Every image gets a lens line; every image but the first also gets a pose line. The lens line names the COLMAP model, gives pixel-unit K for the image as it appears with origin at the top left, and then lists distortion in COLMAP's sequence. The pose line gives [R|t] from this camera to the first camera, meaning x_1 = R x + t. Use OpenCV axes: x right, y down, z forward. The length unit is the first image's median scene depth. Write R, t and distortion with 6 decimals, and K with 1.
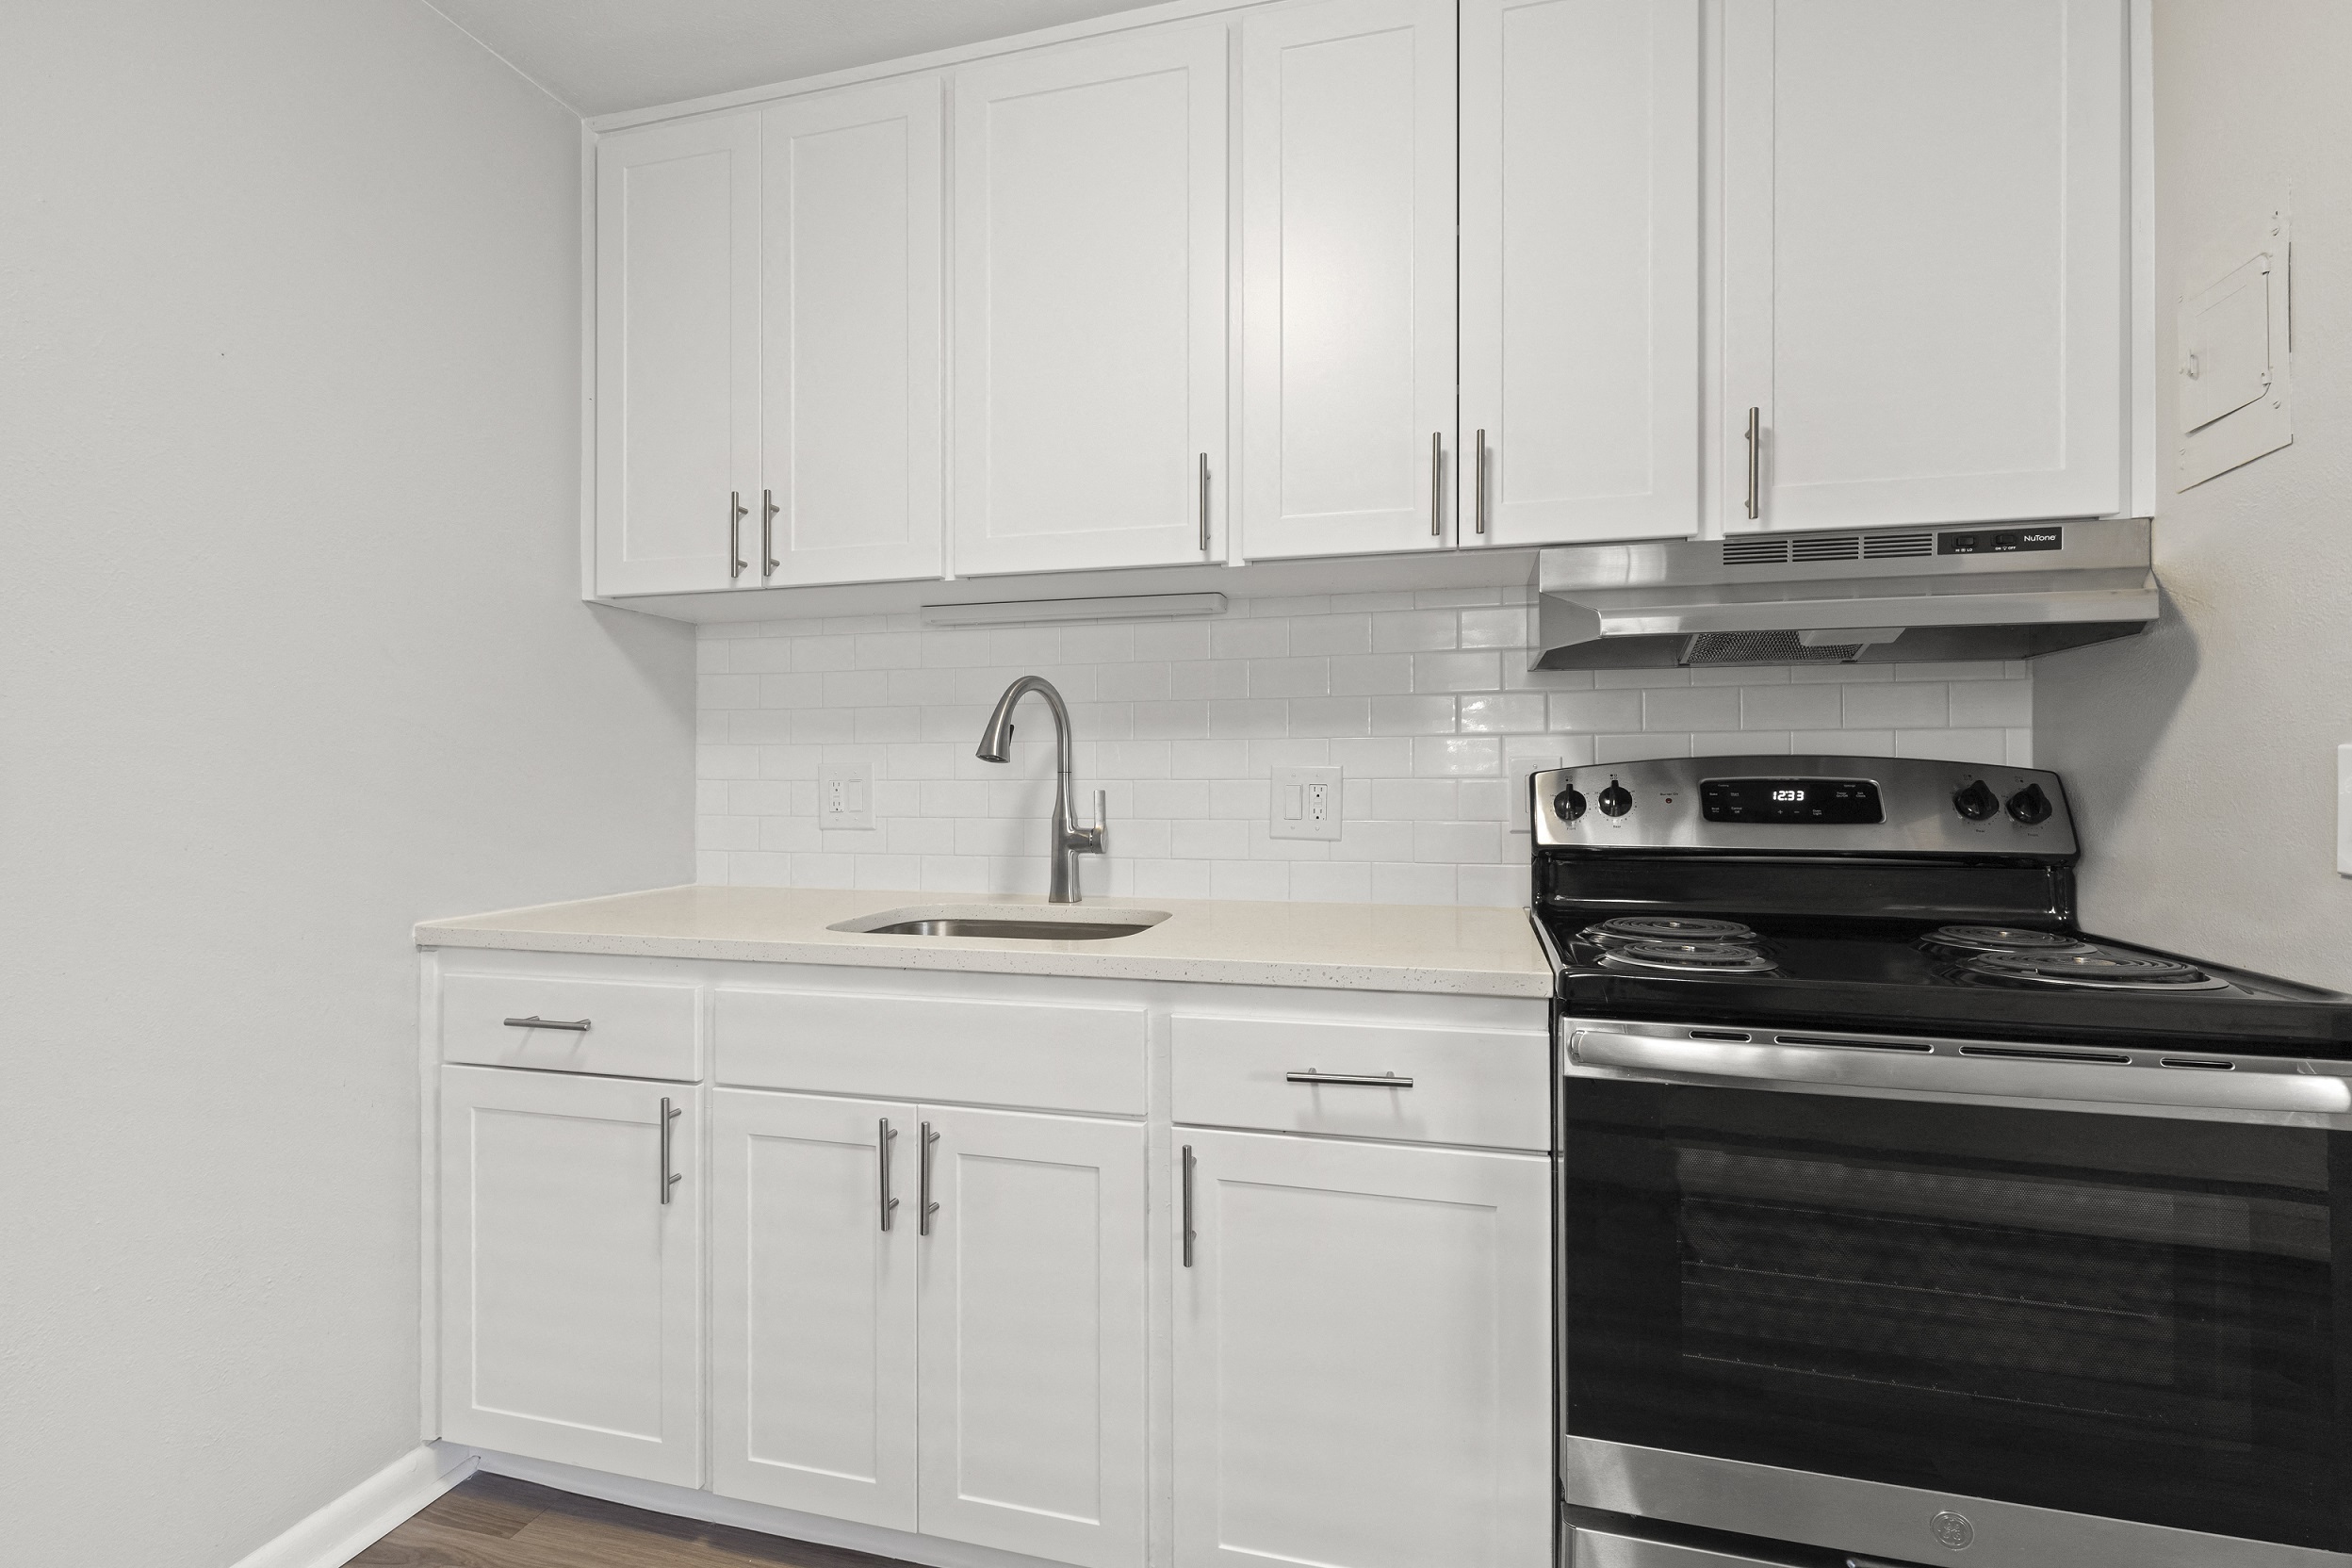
lens RADIAL K [[1119.1, 0, 1170.2], [0, 1119.1, 767.5], [0, 0, 1]] dist [0.006302, -0.000565]
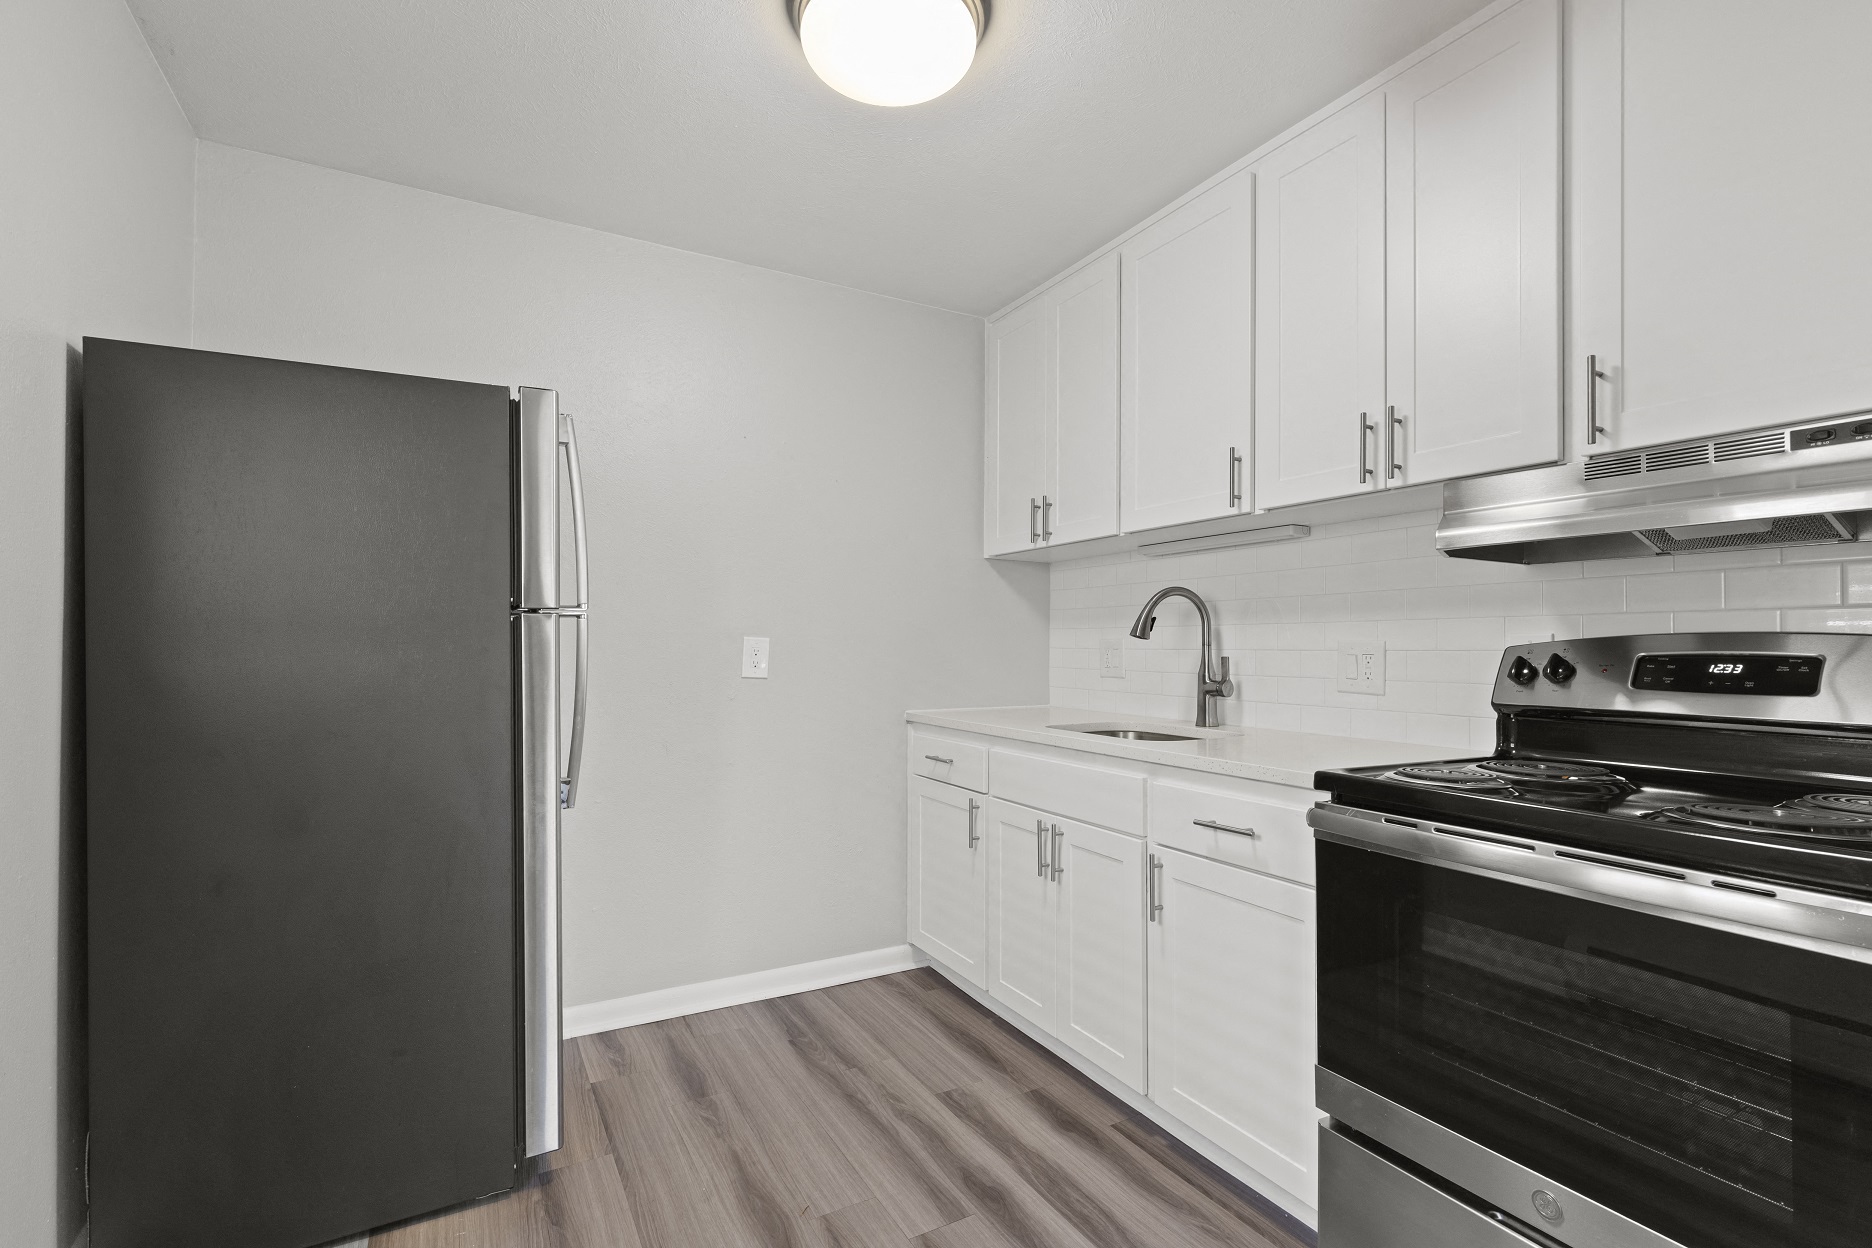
lens RADIAL K [[890.7, 0, 940.8], [0, 890.7, 631.6], [0, 0, 1]] dist [0.006302, -0.000565]
pose [[0.694620, -0.006311, -0.719350, 0.650506], [-0.000720, 0.999955, -0.009467, -0.002890], [0.719377, 0.007094, 0.694584, -0.187146]]
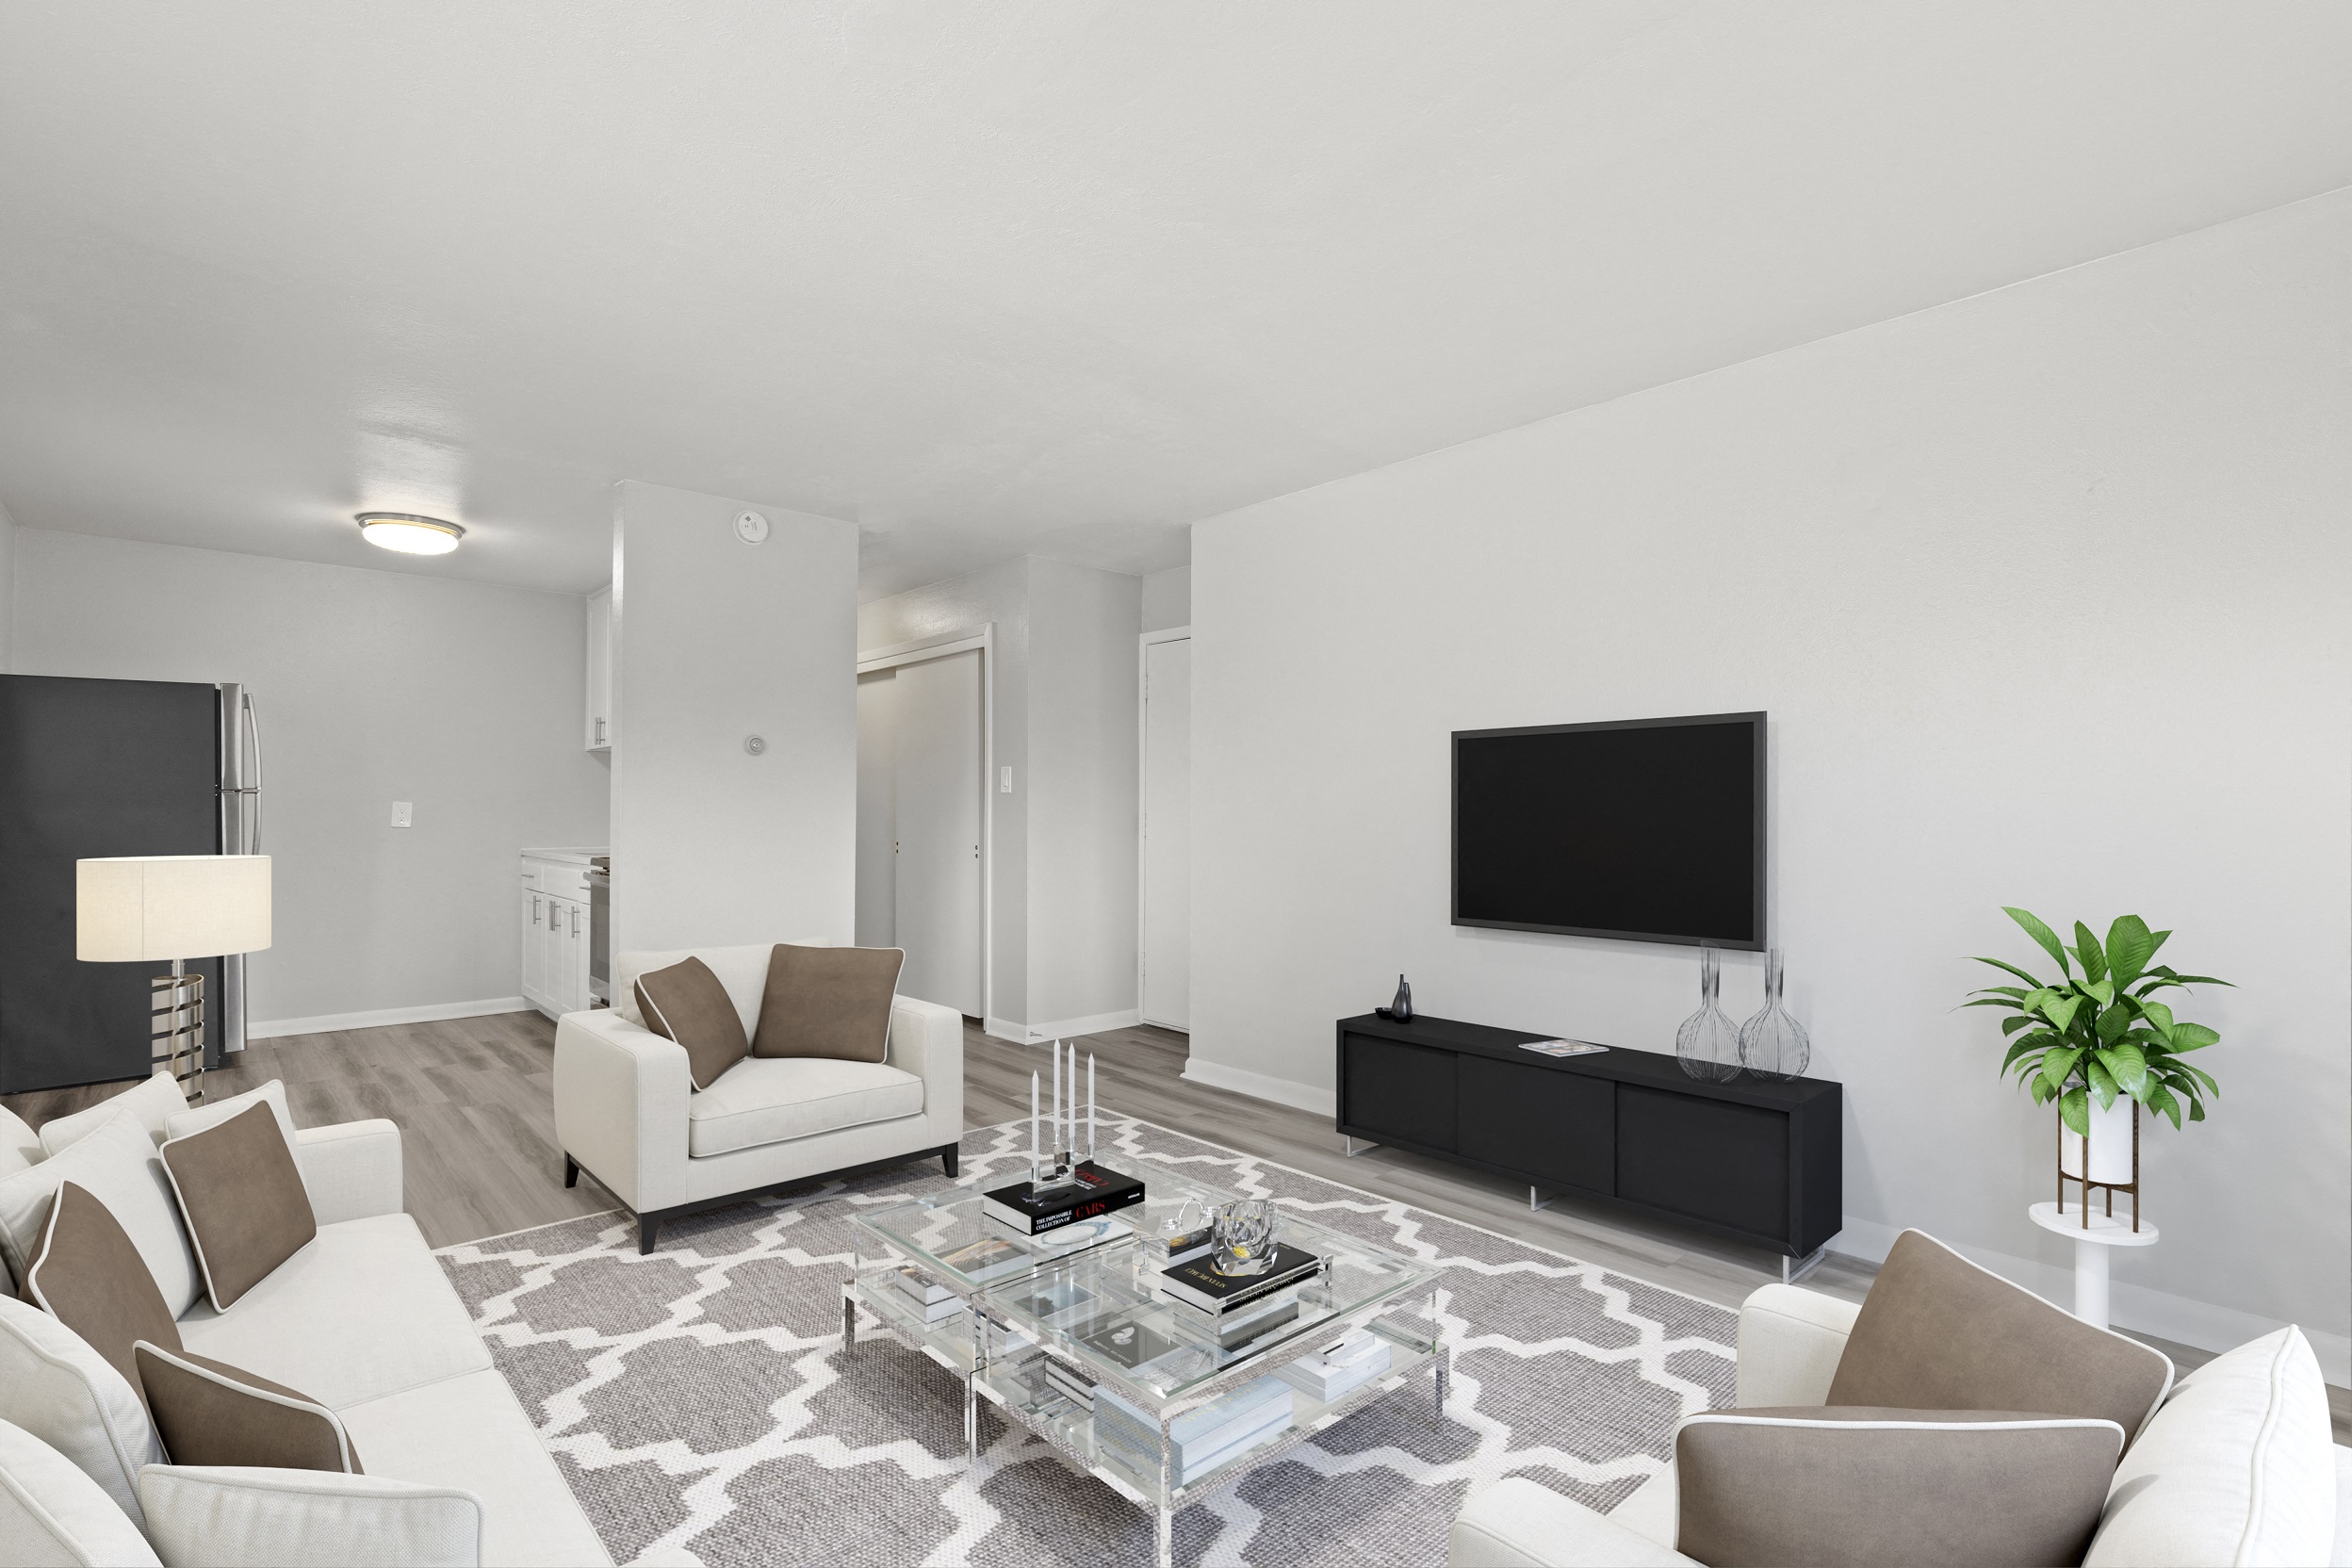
lens RADIAL K [[1129.5, 0, 1179.0], [0, 1129.5, 801.7], [0, 0, 1]] dist [-0.000507, -0.000150]
pose [[0.838430, 0.000365, -0.545009, 2.967536], [0.000509, 0.999999, 0.001453, -0.013817], [0.545008, -0.001496, 0.838429, -0.840253]]
